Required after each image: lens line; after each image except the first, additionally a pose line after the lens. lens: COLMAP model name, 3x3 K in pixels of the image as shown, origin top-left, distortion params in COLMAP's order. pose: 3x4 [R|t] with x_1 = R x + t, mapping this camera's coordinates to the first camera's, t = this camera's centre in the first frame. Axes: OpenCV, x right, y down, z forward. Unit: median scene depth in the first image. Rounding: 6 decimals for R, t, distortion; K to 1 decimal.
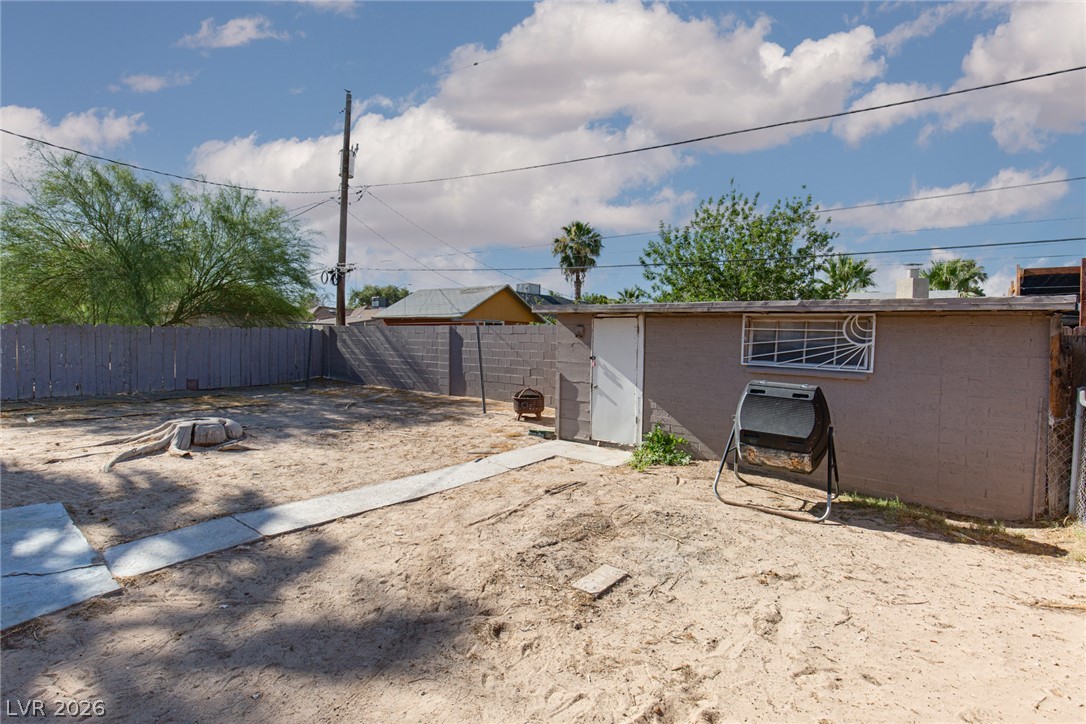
lens RADIAL K [[523.3, 0, 527.6], [0, 523.3, 344.6], [0, 0, 1]] dist [0.006532, -0.000030]
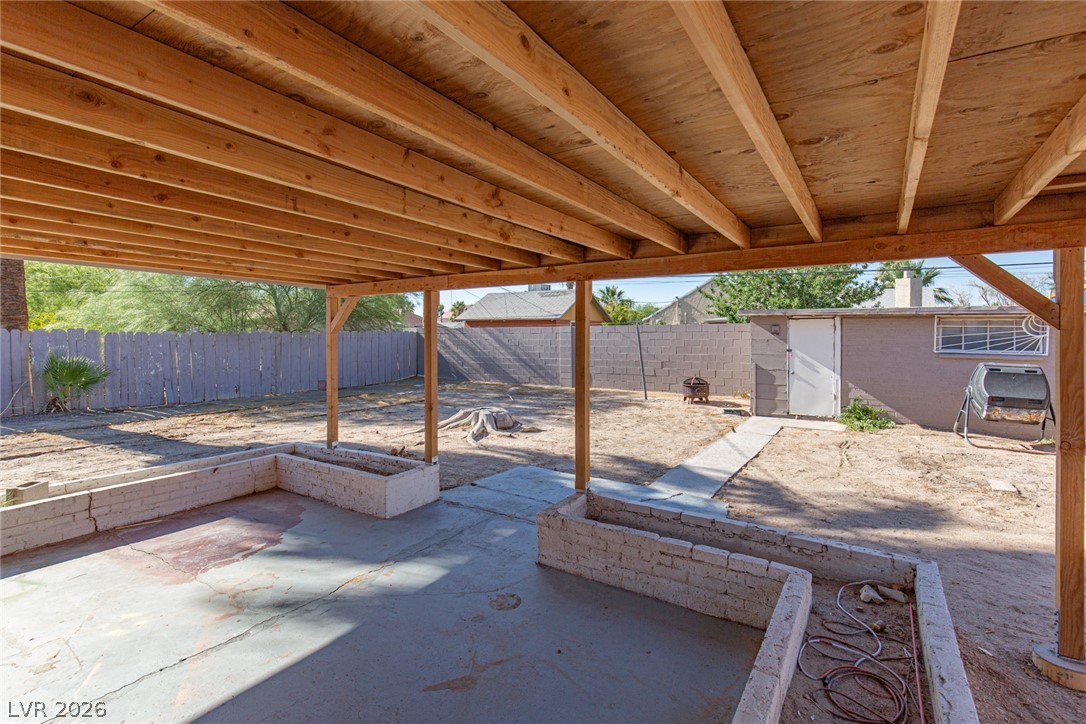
lens RADIAL K [[513.3, 0, 523.7], [0, 513.3, 336.9], [0, 0, 1]] dist [0.002231, -0.000127]
pose [[0.995292, -0.021880, 0.094419, -0.687301], [0.022665, 0.999717, -0.007254, -0.014515], [-0.094233, 0.009359, 0.995506, -0.205312]]
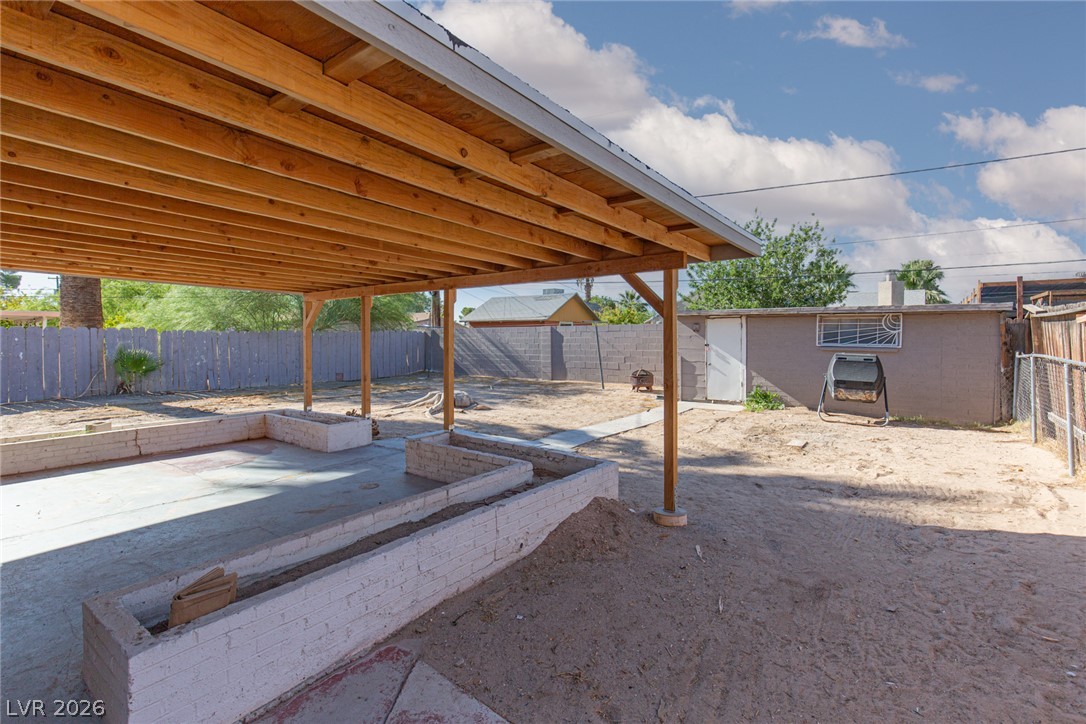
lens RADIAL K [[502.1, 0, 524.4], [0, 502.1, 338.8], [0, 0, 1]] dist [-0.001412, 0.000053]
pose [[0.999542, -0.020112, 0.022600, -0.465954], [0.020365, 0.999732, -0.011031, 0.013420], [-0.022372, 0.011486, 0.999684, -0.467989]]
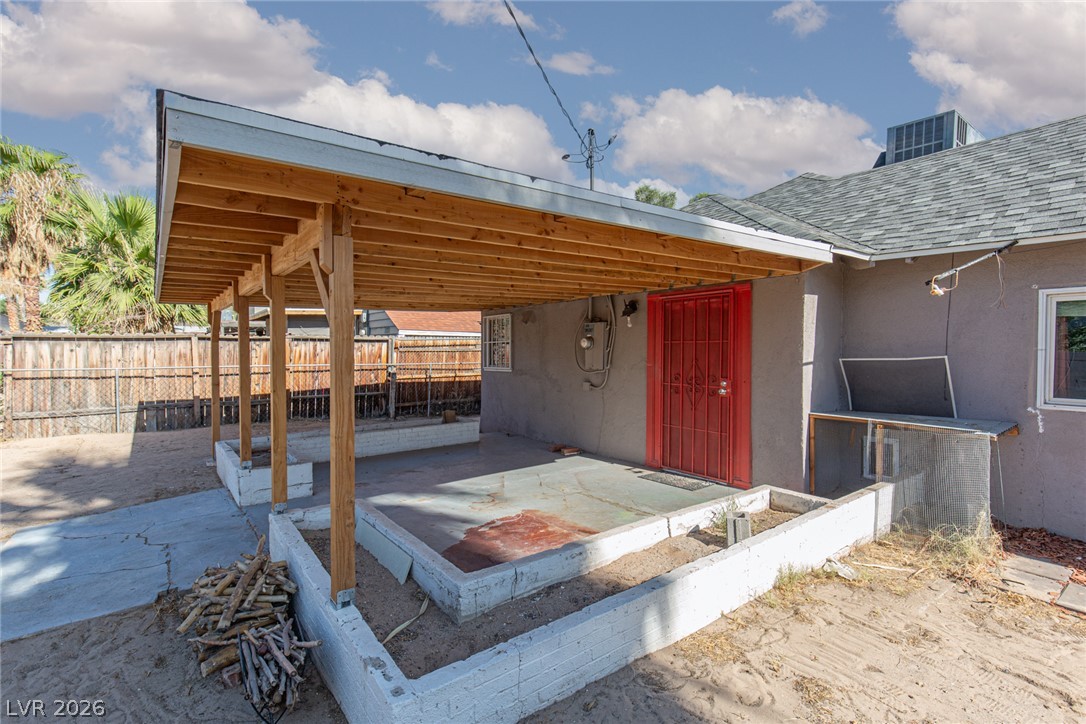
lens RADIAL K [[496.1, 0, 538.9], [0, 496.1, 366.0], [0, 0, 1]] dist [0.001190, -0.000007]
pose [[-0.974904, -0.025132, 0.221200, -1.096489], [-0.013285, 0.998404, 0.054881, -0.029692], [-0.222227, 0.050565, -0.973683, 0.880138]]
